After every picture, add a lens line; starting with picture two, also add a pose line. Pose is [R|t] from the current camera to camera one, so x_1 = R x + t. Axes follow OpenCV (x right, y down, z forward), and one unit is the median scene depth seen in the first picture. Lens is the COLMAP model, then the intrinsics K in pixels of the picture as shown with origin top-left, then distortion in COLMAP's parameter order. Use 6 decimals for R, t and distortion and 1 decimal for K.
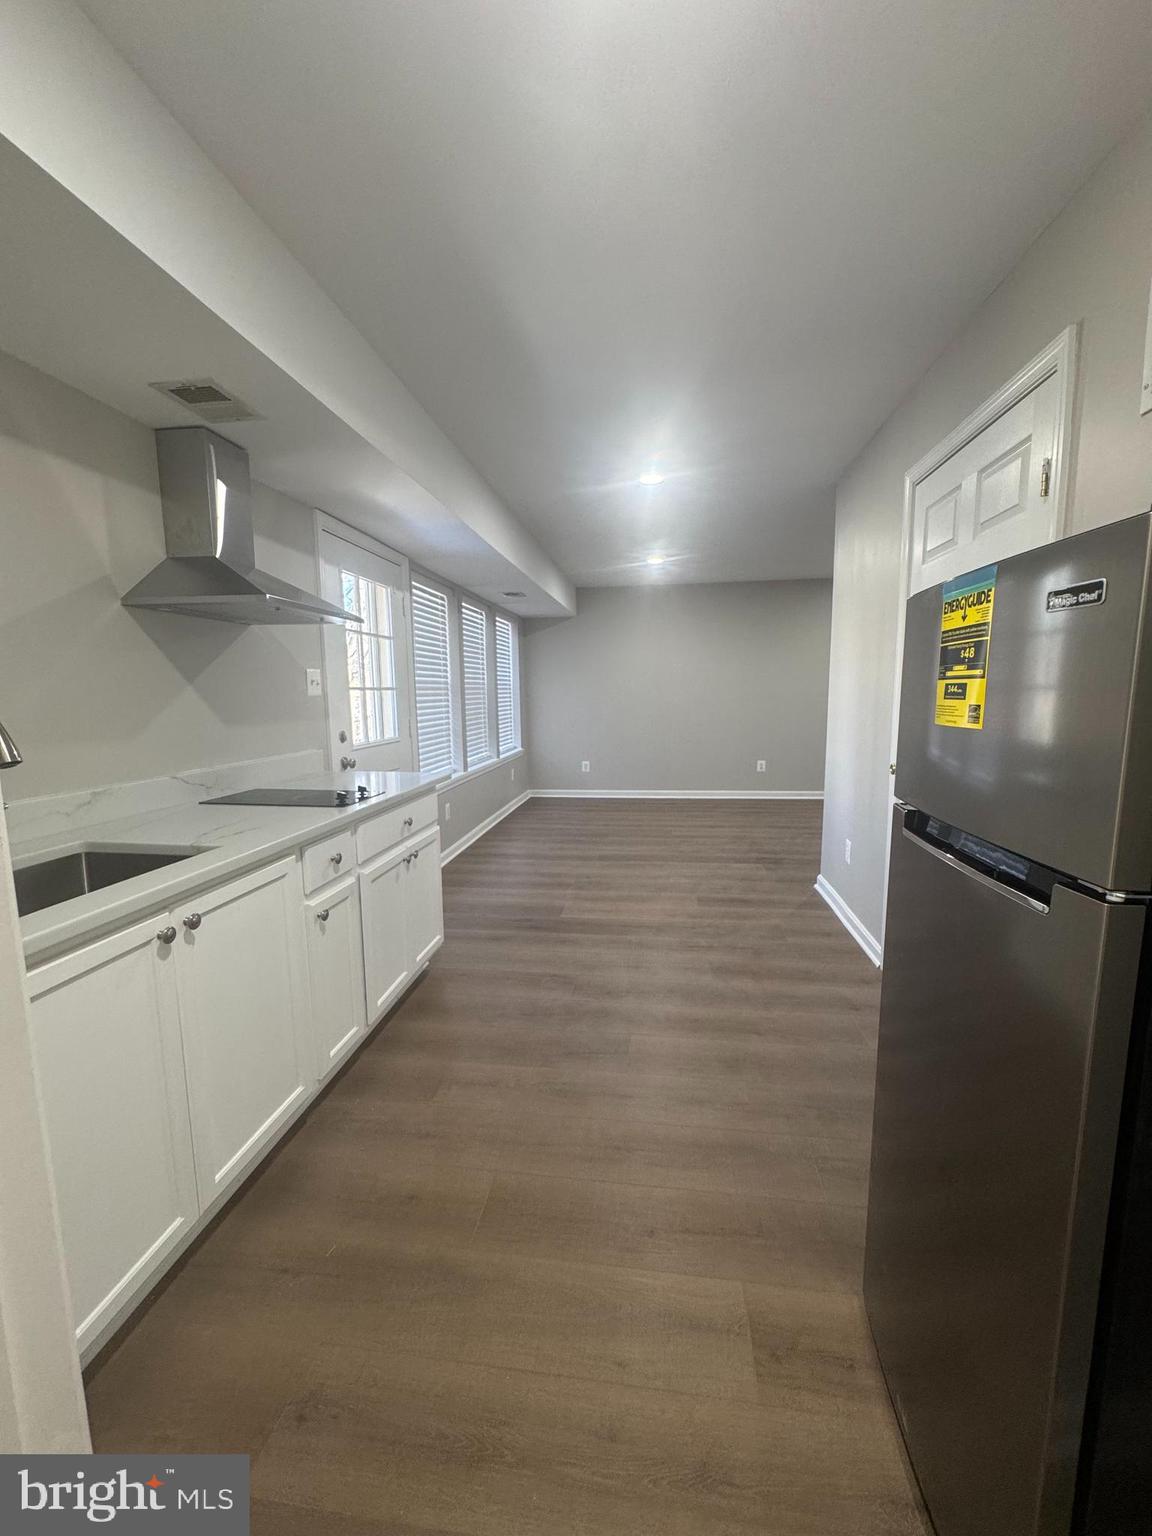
lens RADIAL K [[609.7, 0, 580.6], [0, 609.7, 771.1], [0, 0, 1]] dist [-0.002595, -0.000146]
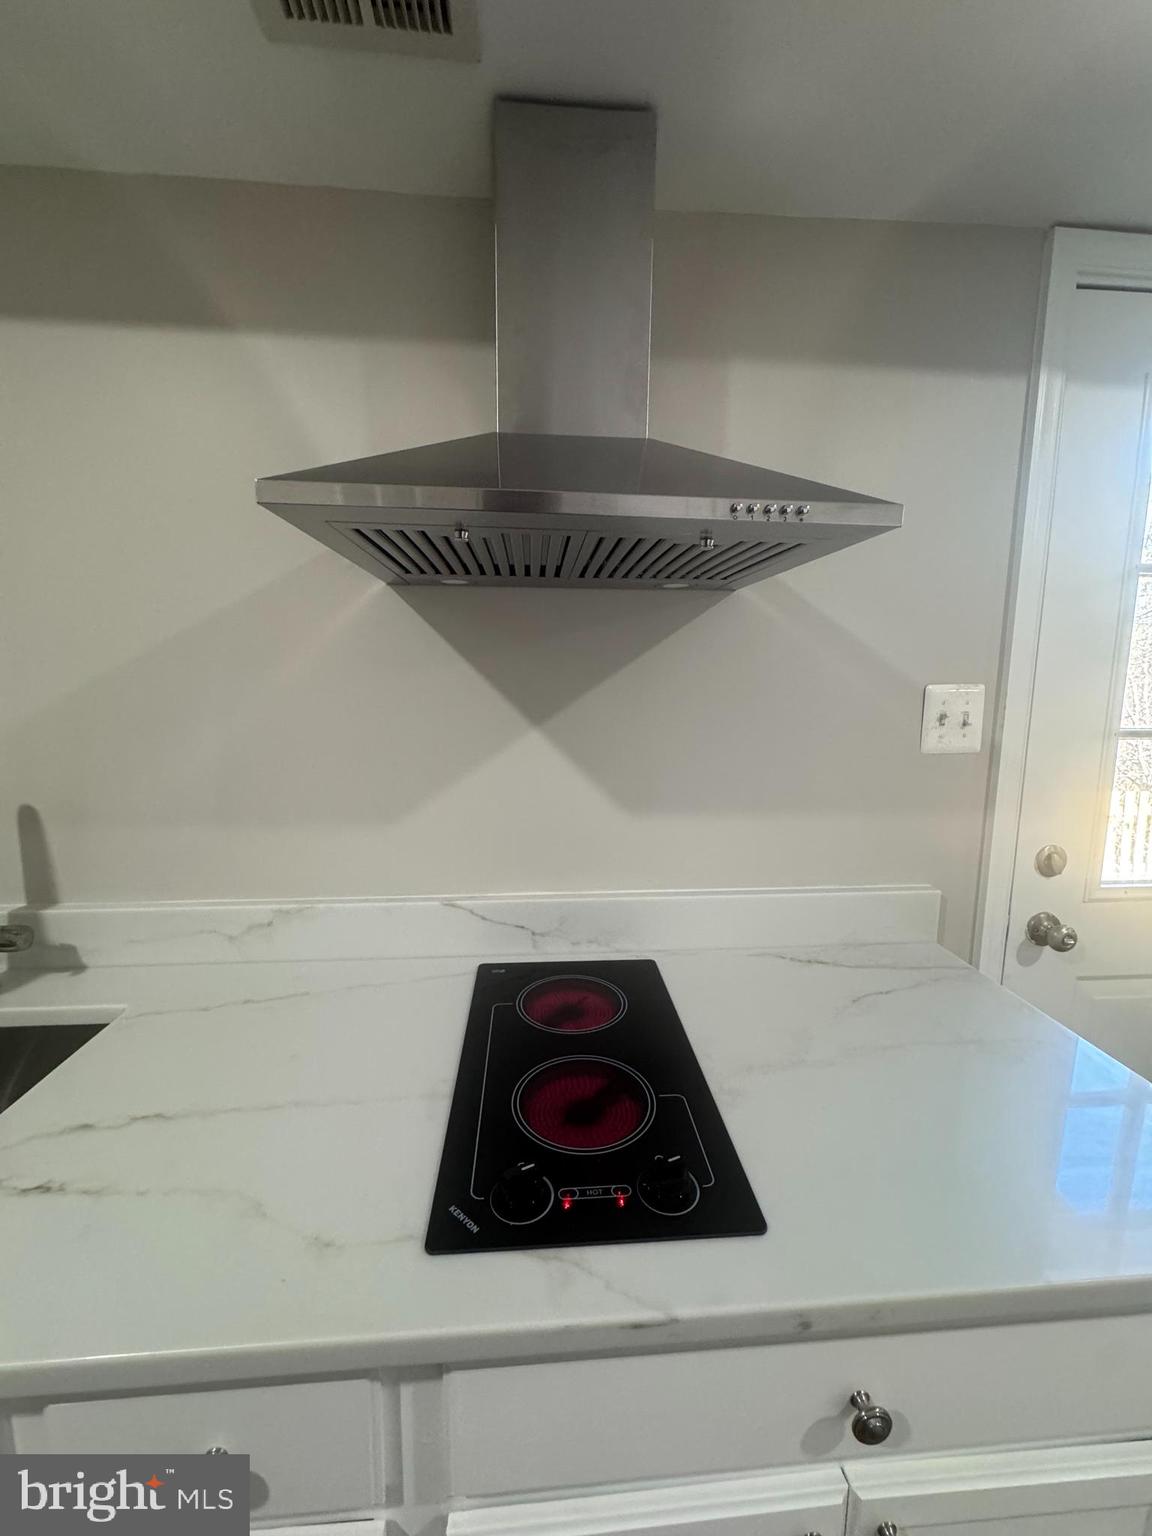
lens RADIAL K [[609.7, 0, 580.6], [0, 609.7, 771.1], [0, 0, 1]] dist [-0.002595, -0.000146]
pose [[0.212995, 0.150399, -0.965408, -0.117752], [-0.137421, 0.982871, 0.122800, -0.139005], [0.967341, 0.106512, 0.230015, 0.742144]]
